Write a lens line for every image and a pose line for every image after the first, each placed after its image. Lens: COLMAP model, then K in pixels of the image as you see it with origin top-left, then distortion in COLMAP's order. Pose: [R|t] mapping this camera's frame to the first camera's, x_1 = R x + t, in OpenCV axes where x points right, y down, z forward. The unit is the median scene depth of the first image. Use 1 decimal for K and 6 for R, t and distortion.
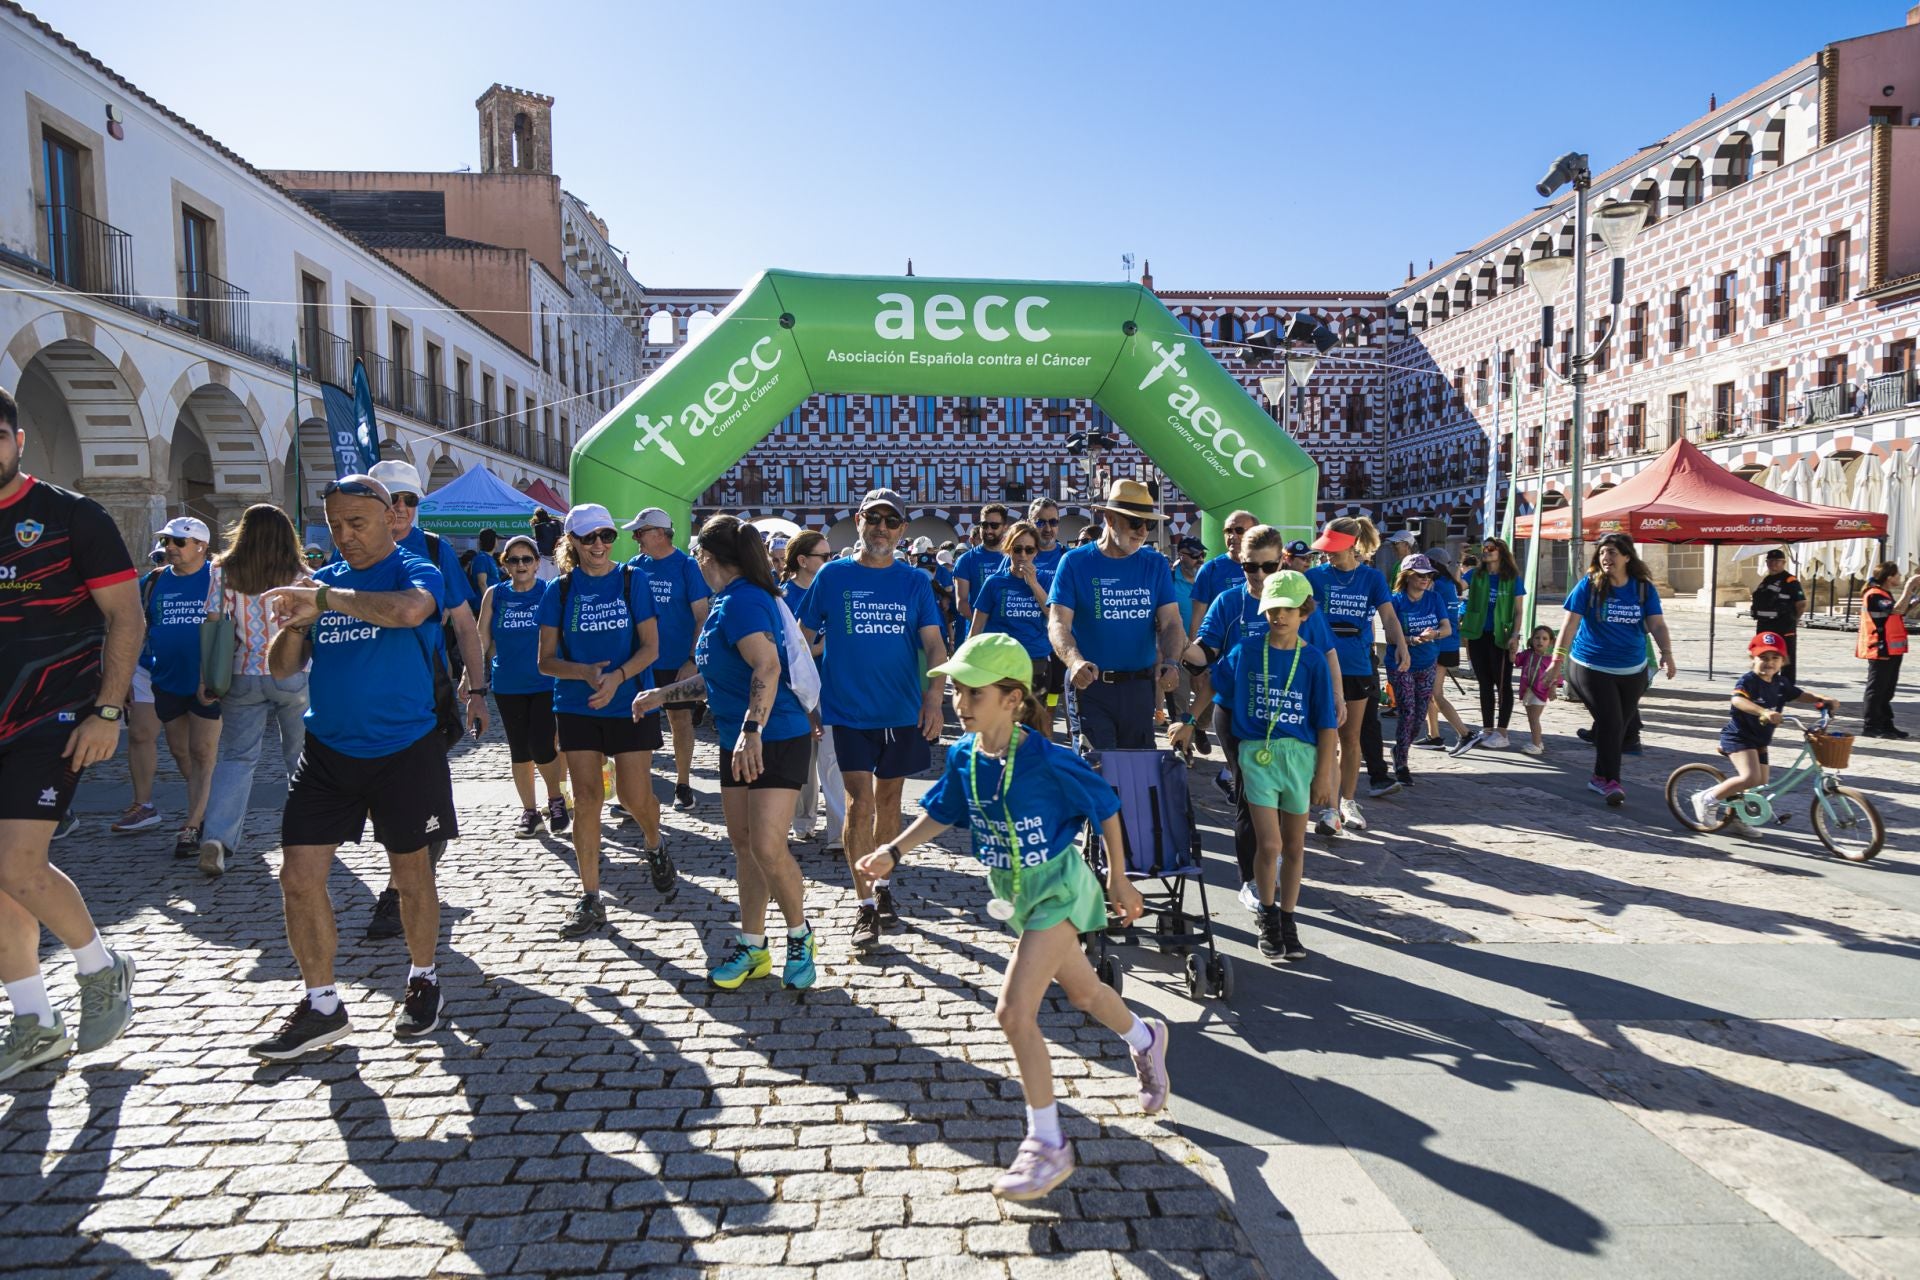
lens RADIAL K [[1243.1, 0, 965.2], [0, 1243.1, 637.9], [0, 0, 1]] dist [0.015297, 0.001735]
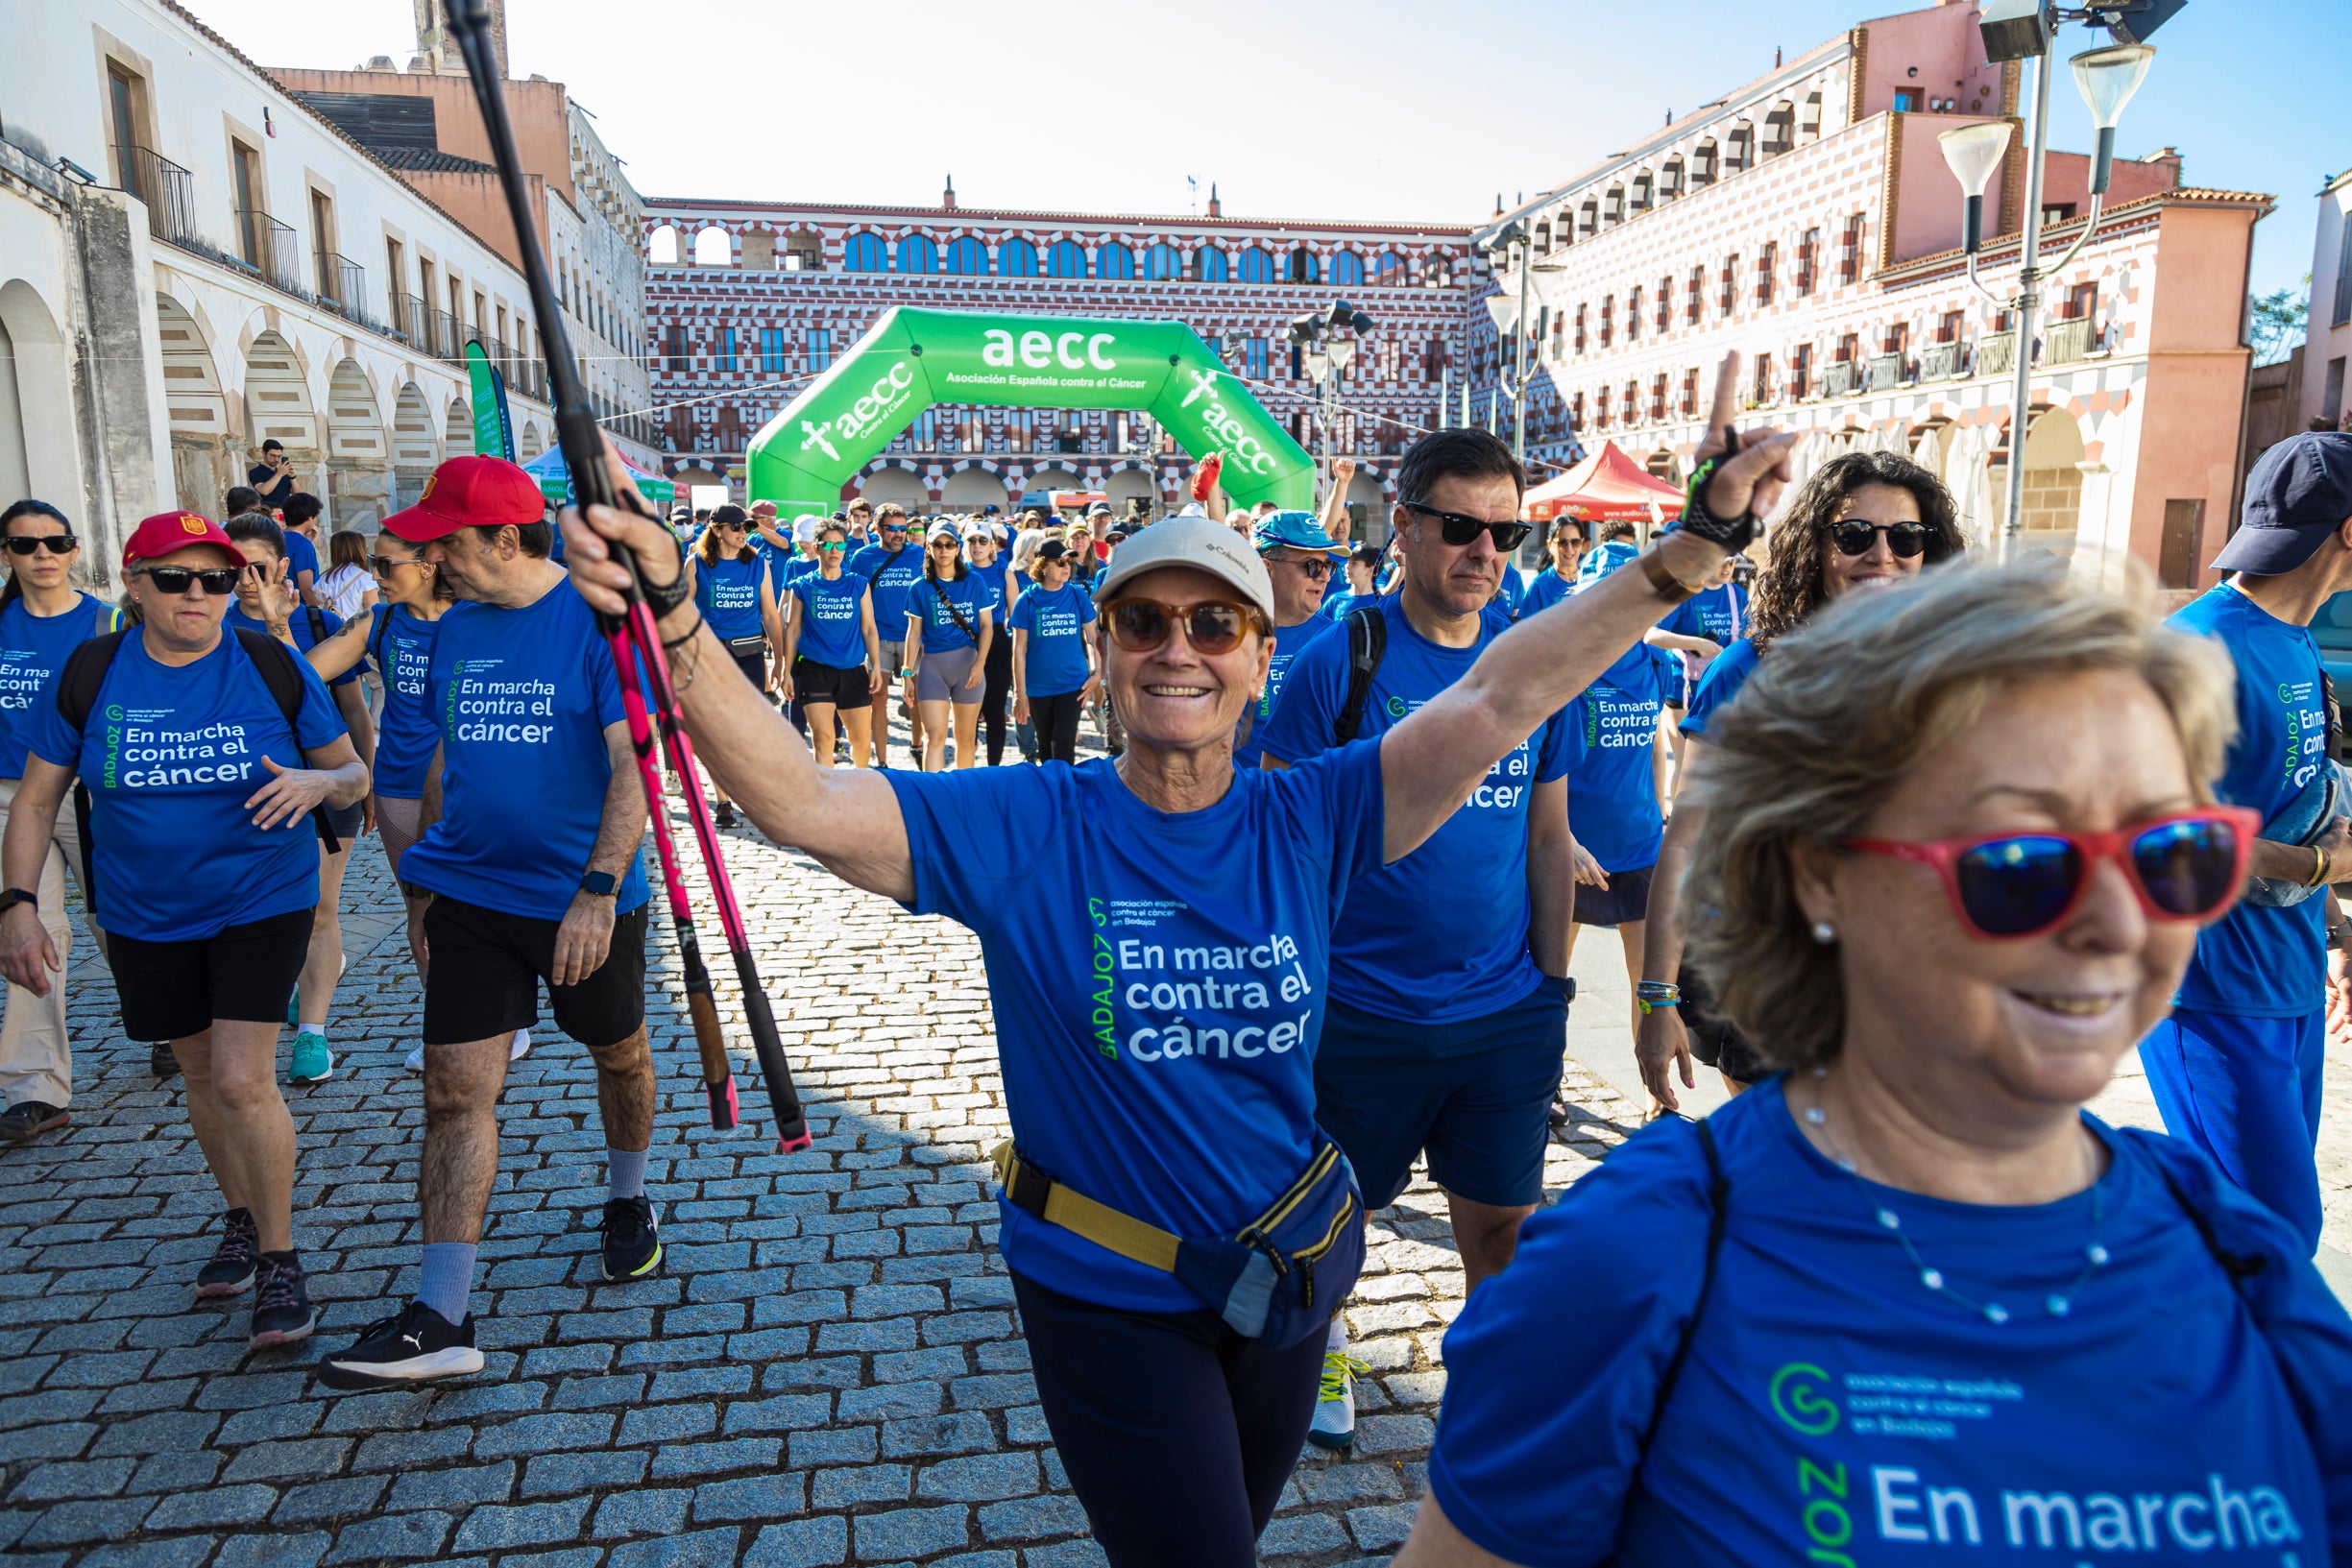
lens RADIAL K [[1522.6, 0, 1181.1], [0, 1522.6, 774.5], [0, 0, 1]] dist [0.015297, 0.001735]
pose [[0.993068, -0.010082, 0.117107, -0.017820], [-0.002720, 0.994076, 0.108652, 0.005074], [-0.117509, -0.108217, 0.987158, -0.208002]]
